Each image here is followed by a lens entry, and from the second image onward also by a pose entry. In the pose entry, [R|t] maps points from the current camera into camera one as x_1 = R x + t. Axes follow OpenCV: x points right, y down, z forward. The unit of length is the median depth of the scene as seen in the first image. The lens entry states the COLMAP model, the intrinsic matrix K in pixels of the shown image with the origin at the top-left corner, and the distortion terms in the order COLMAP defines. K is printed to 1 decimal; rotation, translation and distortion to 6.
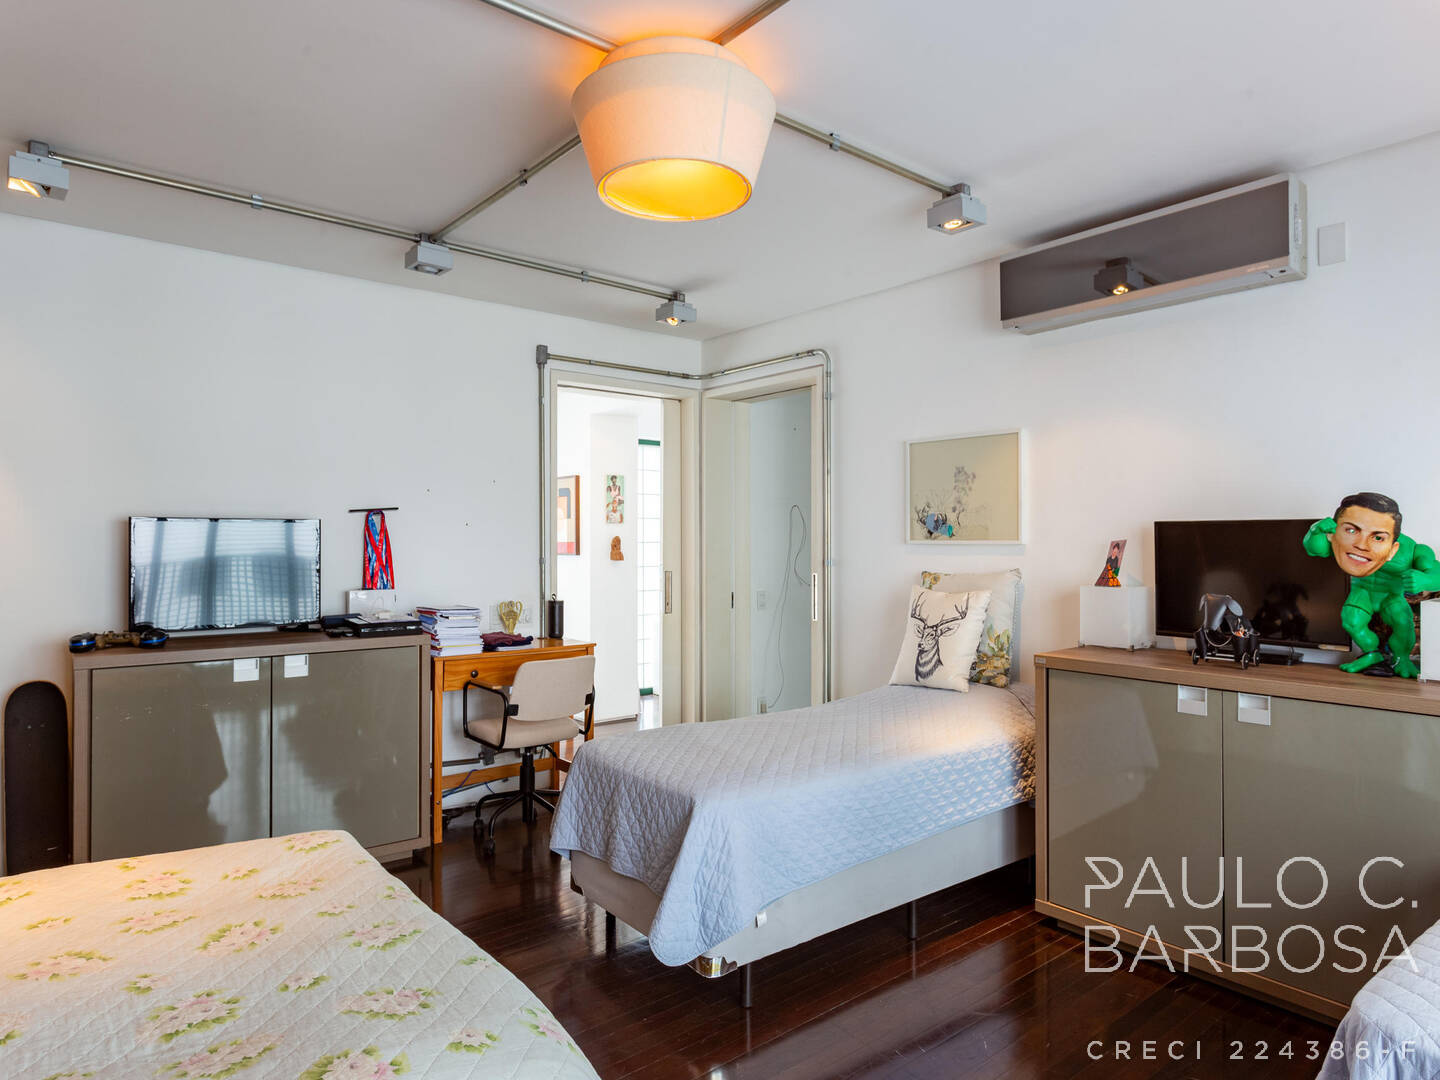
lens RADIAL K [[834.2, 0, 706.7], [0, 834.2, 546.1], [0, 0, 1]] dist [0.000835, 0.001725]
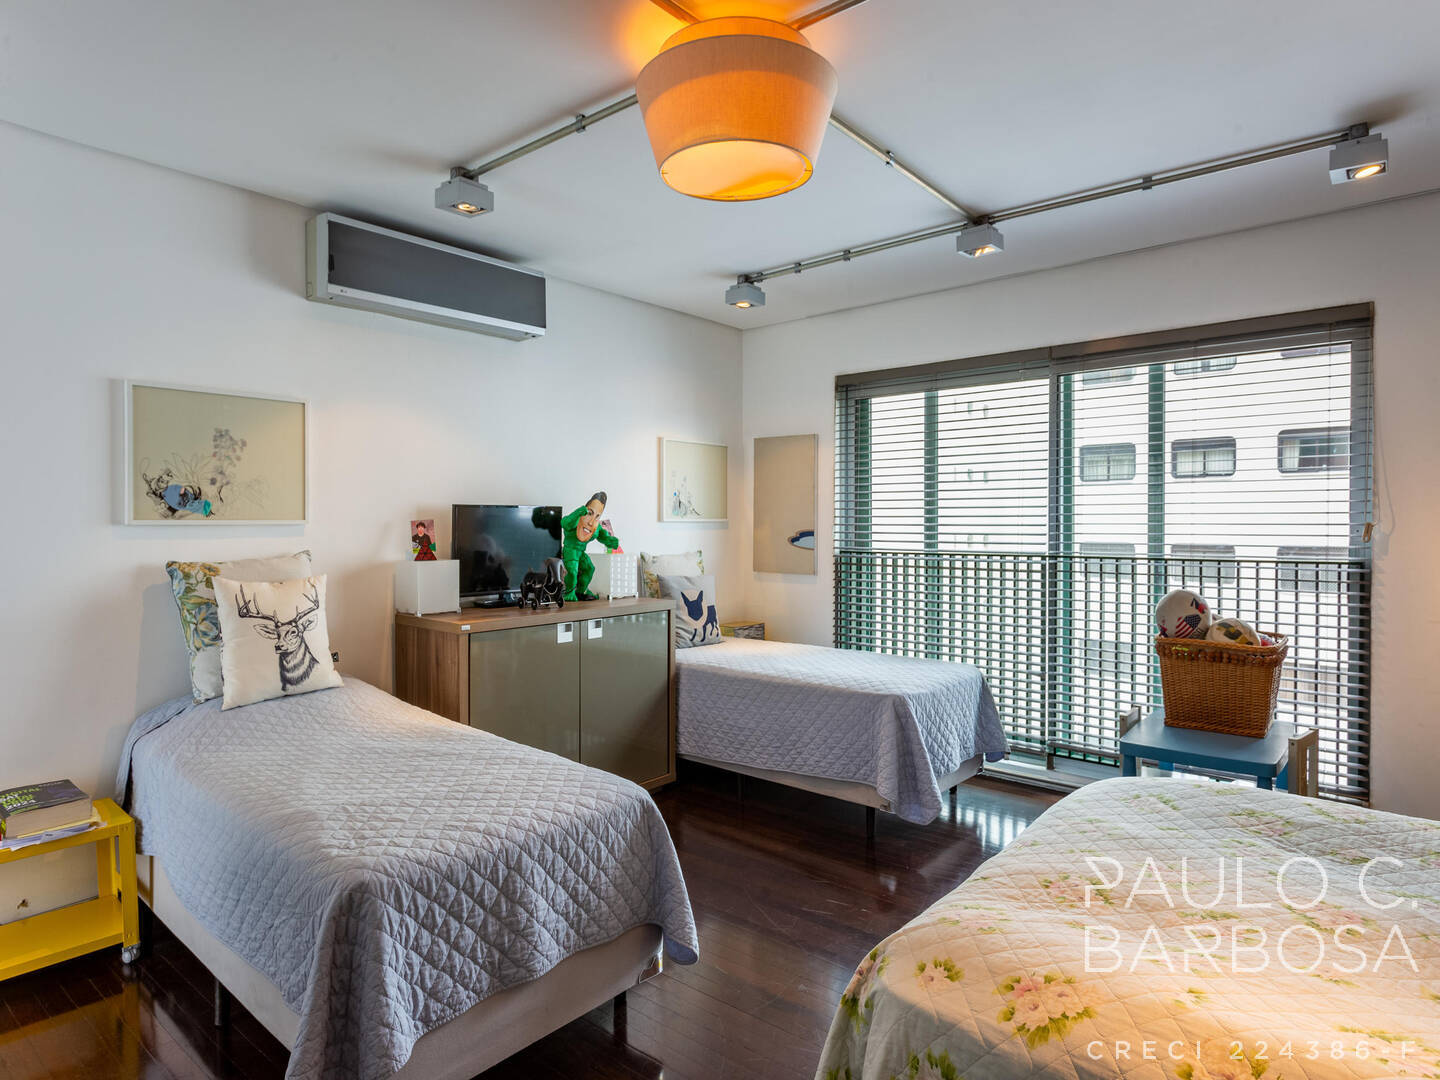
lens RADIAL K [[834.2, 0, 718.6], [0, 834.2, 529.8], [0, 0, 1]] dist [0.000835, 0.001725]
pose [[-0.189942, -0.012029, 0.981722, -0.616825], [0.001678, 0.999919, 0.012577, -0.006861], [-0.981794, 0.004037, -0.189907, 0.711569]]
